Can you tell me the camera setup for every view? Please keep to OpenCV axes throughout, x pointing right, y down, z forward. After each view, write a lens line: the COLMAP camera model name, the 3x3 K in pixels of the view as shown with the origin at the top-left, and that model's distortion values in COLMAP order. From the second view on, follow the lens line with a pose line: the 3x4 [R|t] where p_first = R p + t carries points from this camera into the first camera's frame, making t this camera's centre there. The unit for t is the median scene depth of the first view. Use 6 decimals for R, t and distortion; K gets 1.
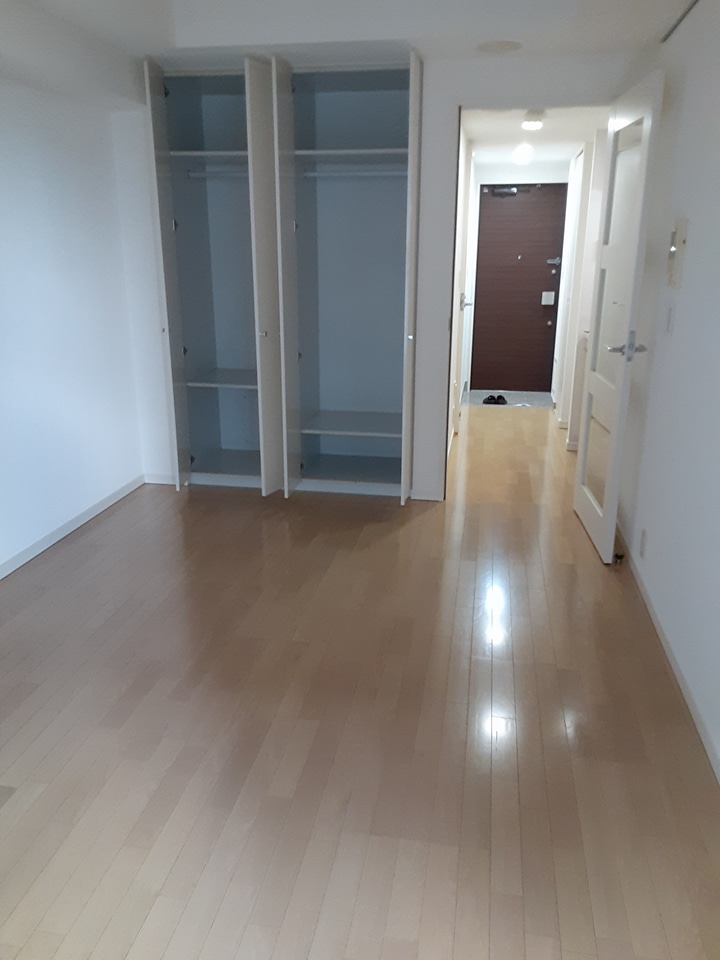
lens RADIAL K [[770.0, 0, 357.3], [0, 770.0, 476.0], [0, 0, 1]] dist [0.131000, -0.199257]
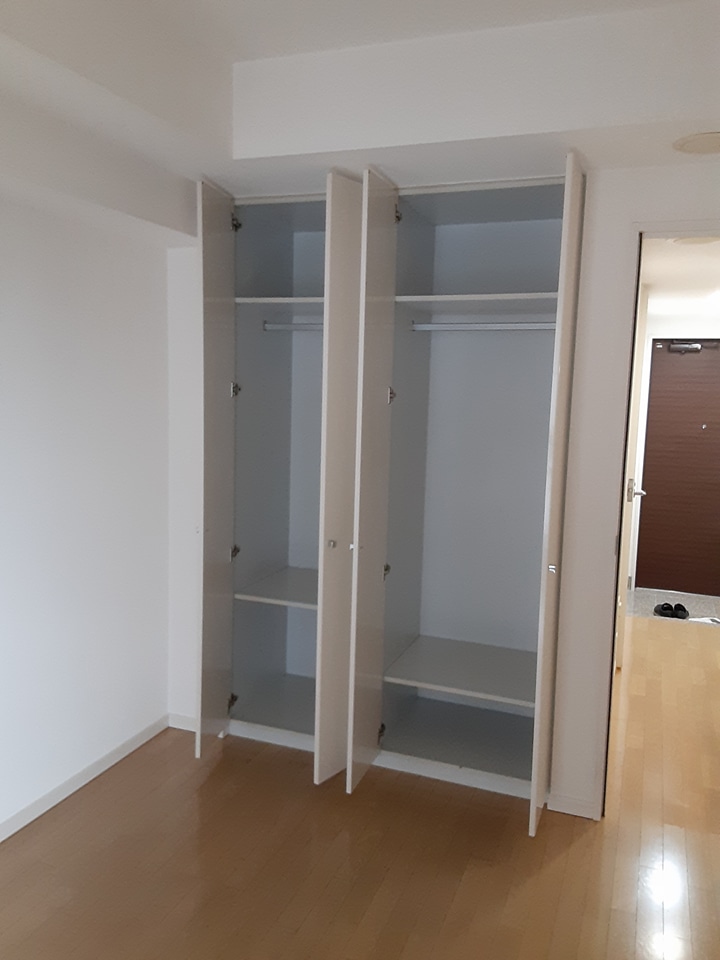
lens RADIAL K [[770.0, 0, 357.3], [0, 770.0, 476.0], [0, 0, 1]] dist [0.131000, -0.199257]
pose [[0.981259, 0.046645, -0.186965, 0.023506], [-0.078503, 0.982860, -0.166803, -0.113854], [0.175980, 0.178354, 0.968102, 0.288479]]
